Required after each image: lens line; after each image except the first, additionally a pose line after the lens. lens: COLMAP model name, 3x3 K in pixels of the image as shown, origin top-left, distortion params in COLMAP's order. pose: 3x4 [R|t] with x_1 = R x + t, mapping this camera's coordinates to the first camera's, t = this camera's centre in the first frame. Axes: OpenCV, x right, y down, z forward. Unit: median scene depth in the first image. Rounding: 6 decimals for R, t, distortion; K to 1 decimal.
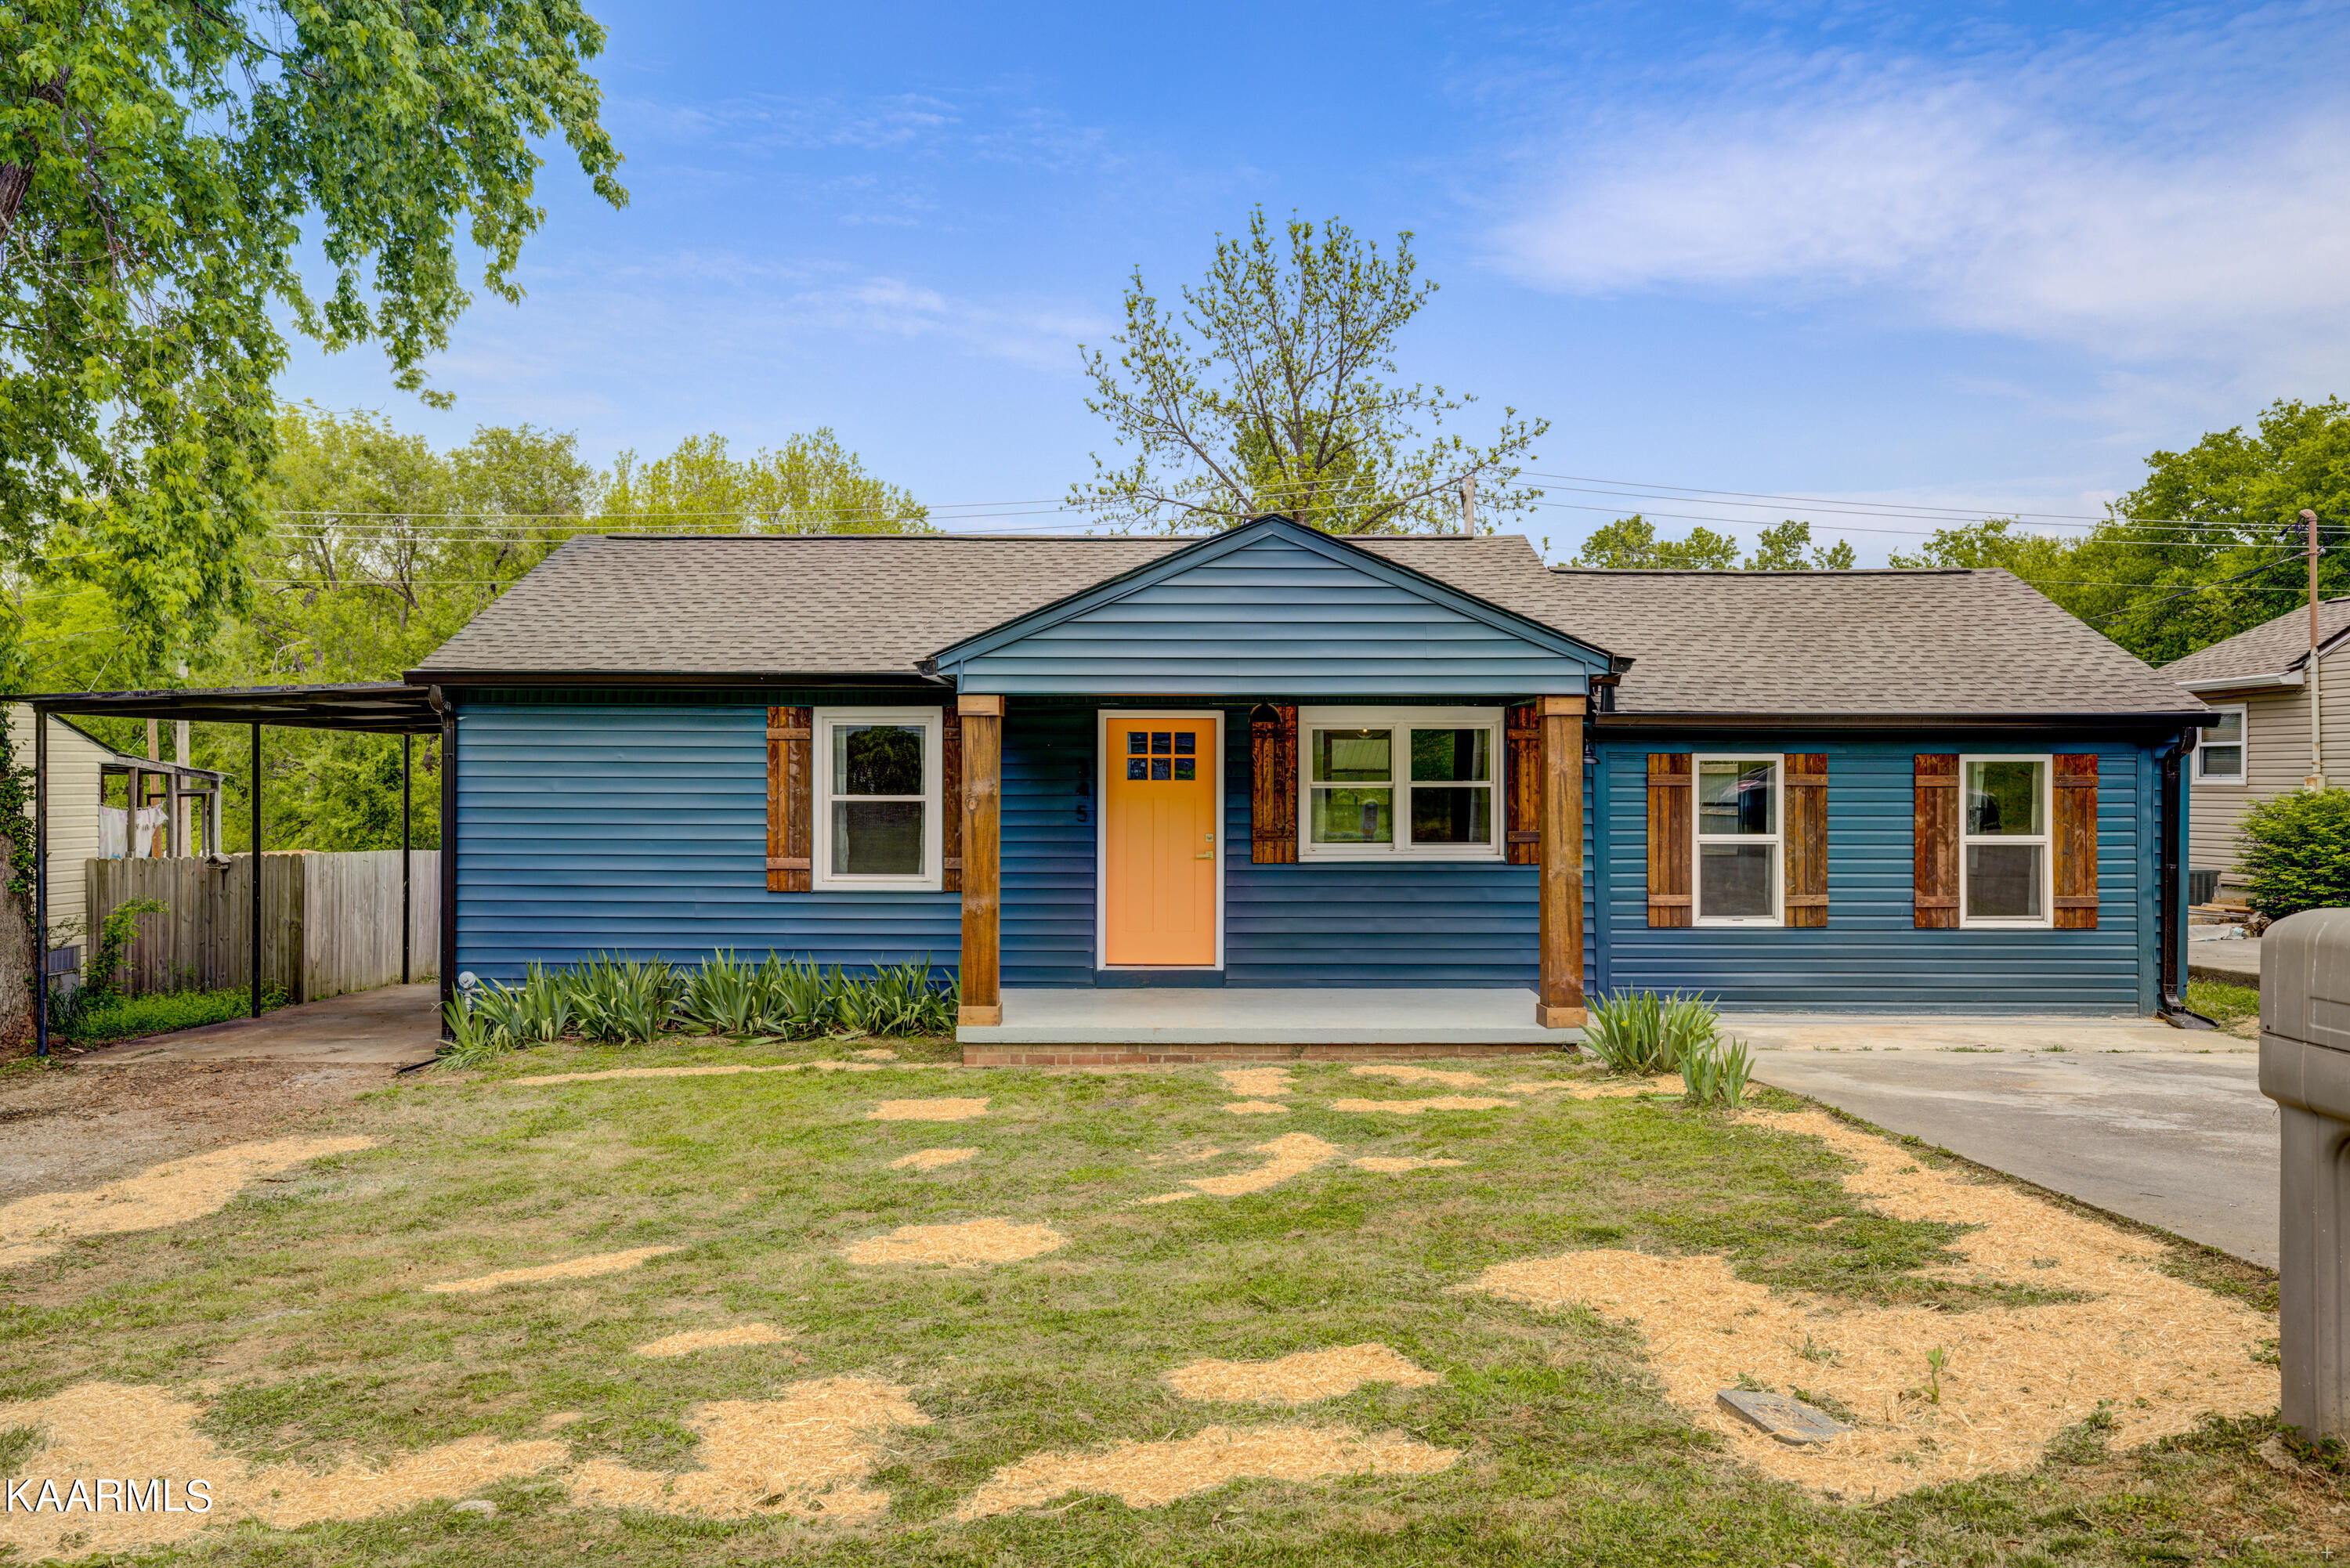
lens RADIAL K [[1983.0, 0, 1175.0], [0, 1983.0, 784.0], [0, 0, 1]] dist [0.028316, 0.002962]
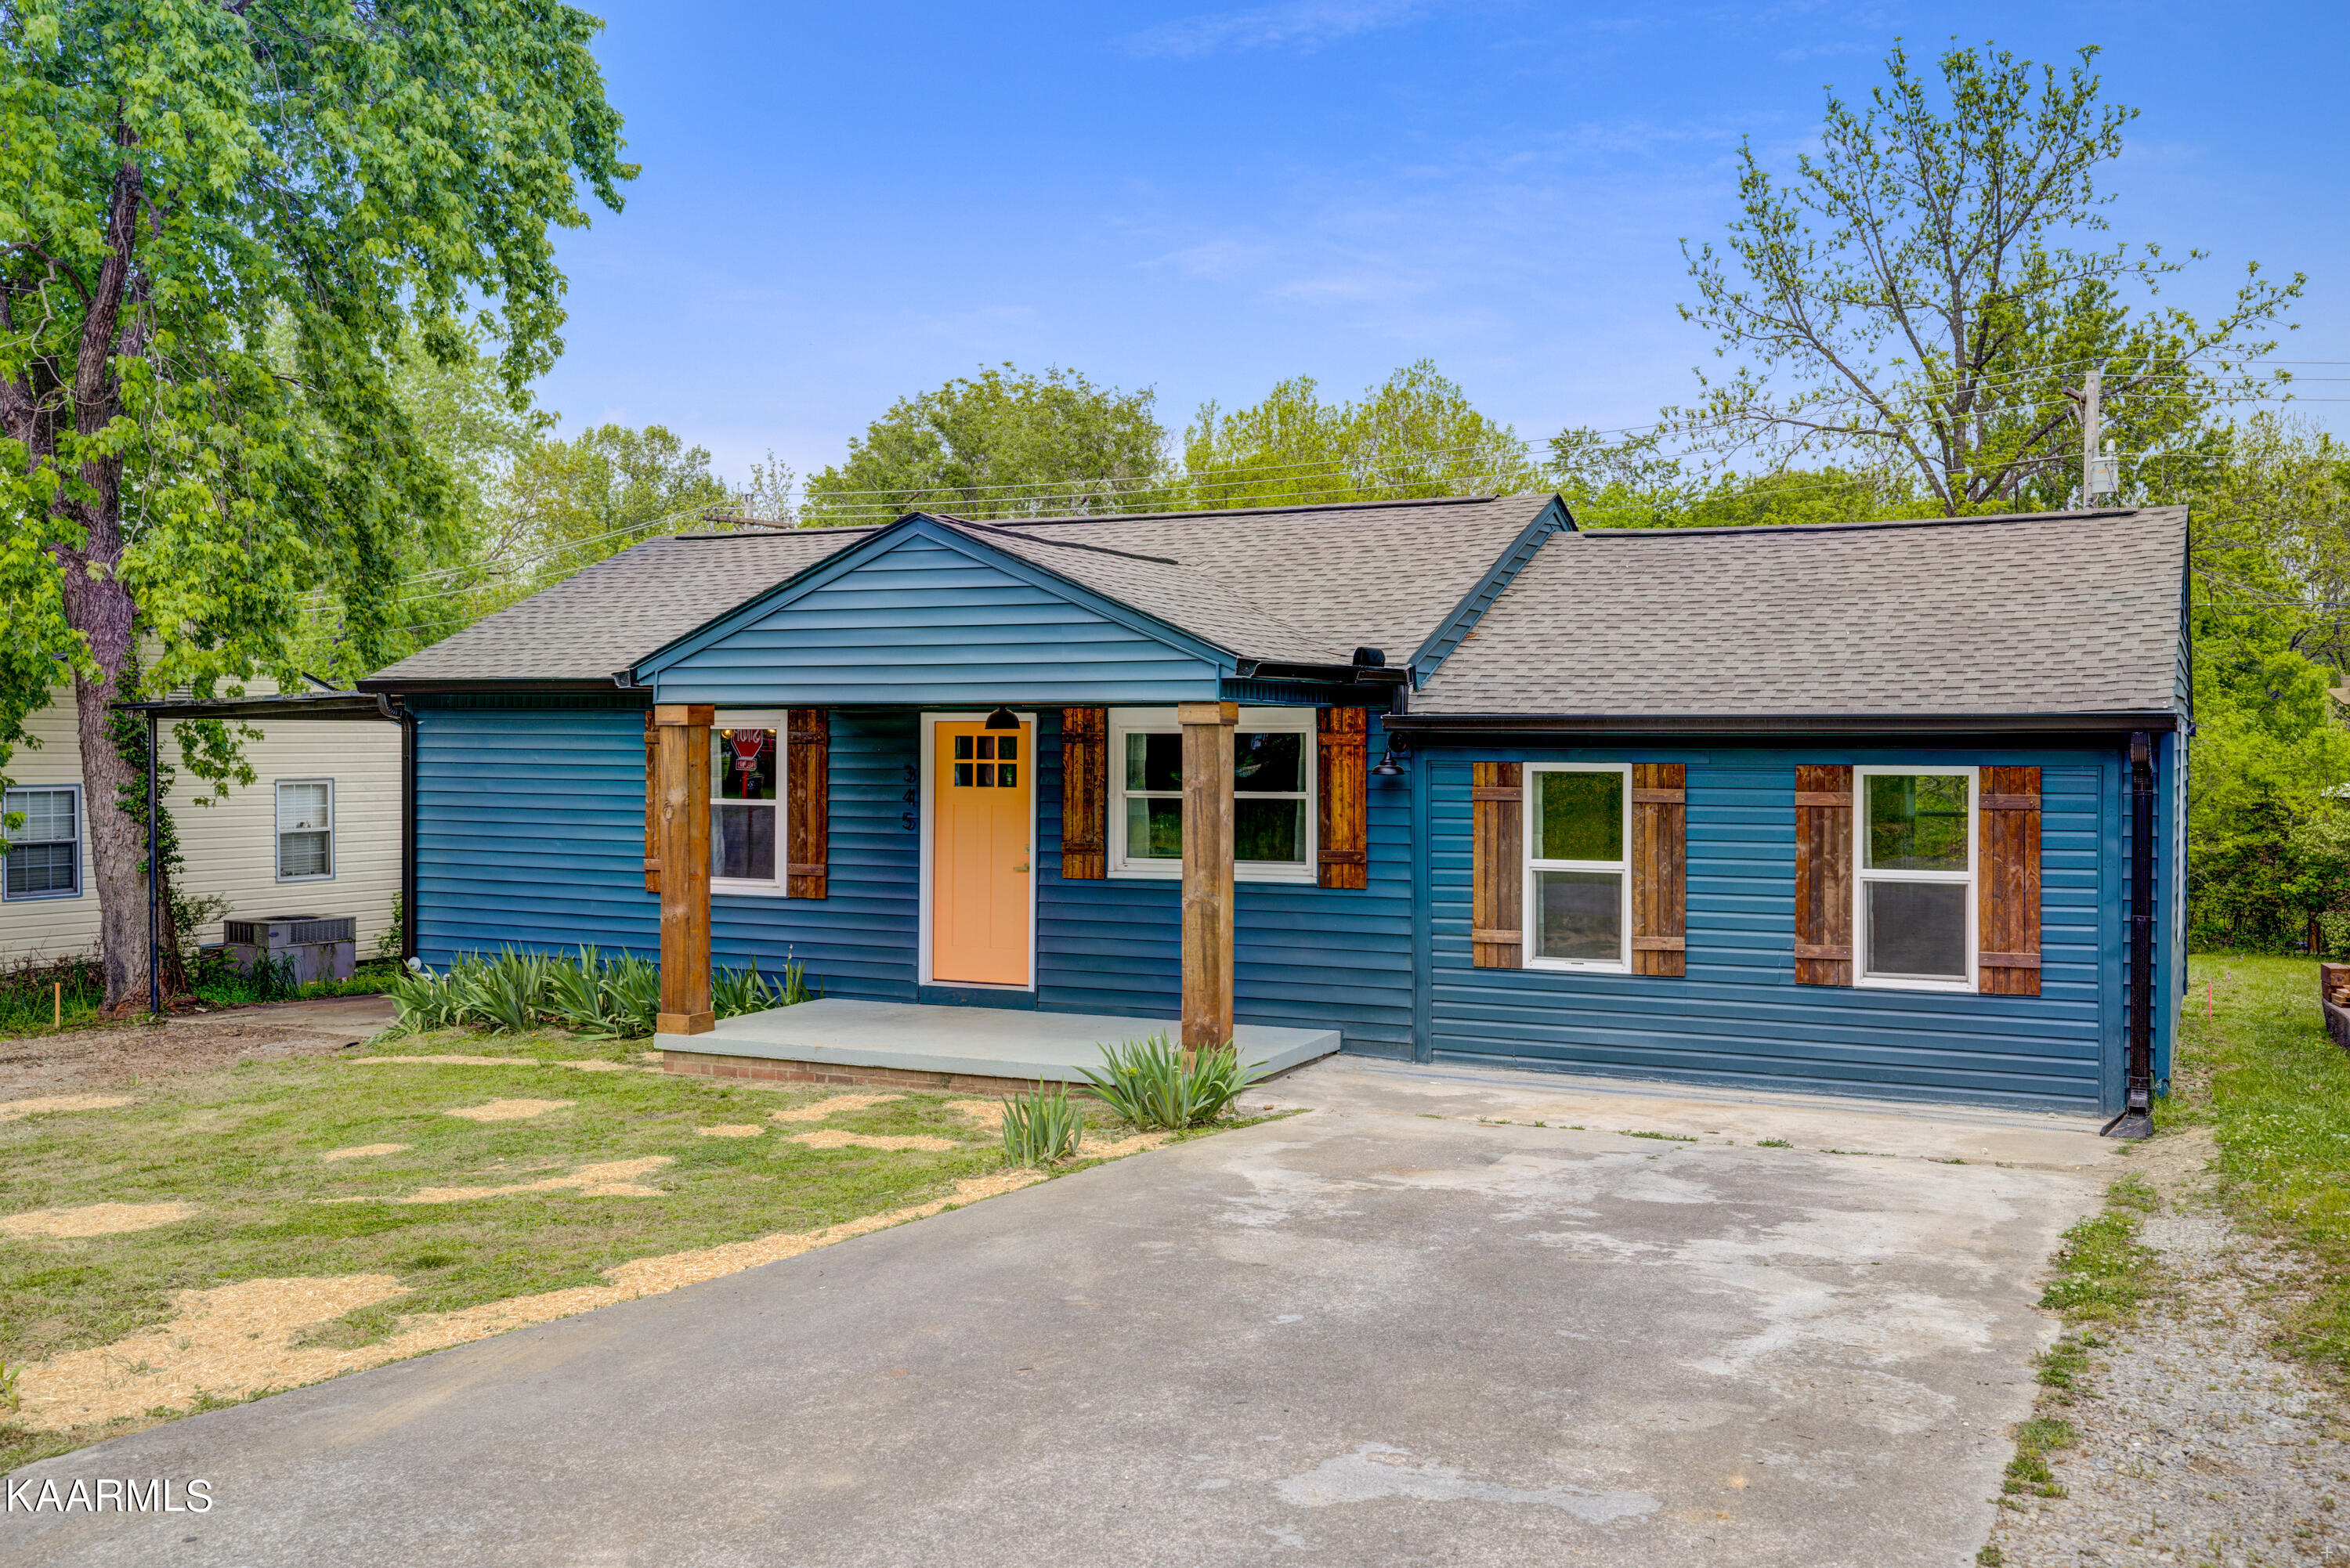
lens RADIAL K [[2352.3, 0, 1175.0], [0, 2352.3, 784.0], [0, 0, 1]] dist [0.058678, 0.010923]
pose [[0.886139, 0.010865, -0.463293, 0.590814], [-0.003403, 0.999851, 0.016939, -0.022562], [0.463408, -0.013433, 0.886043, 0.050824]]
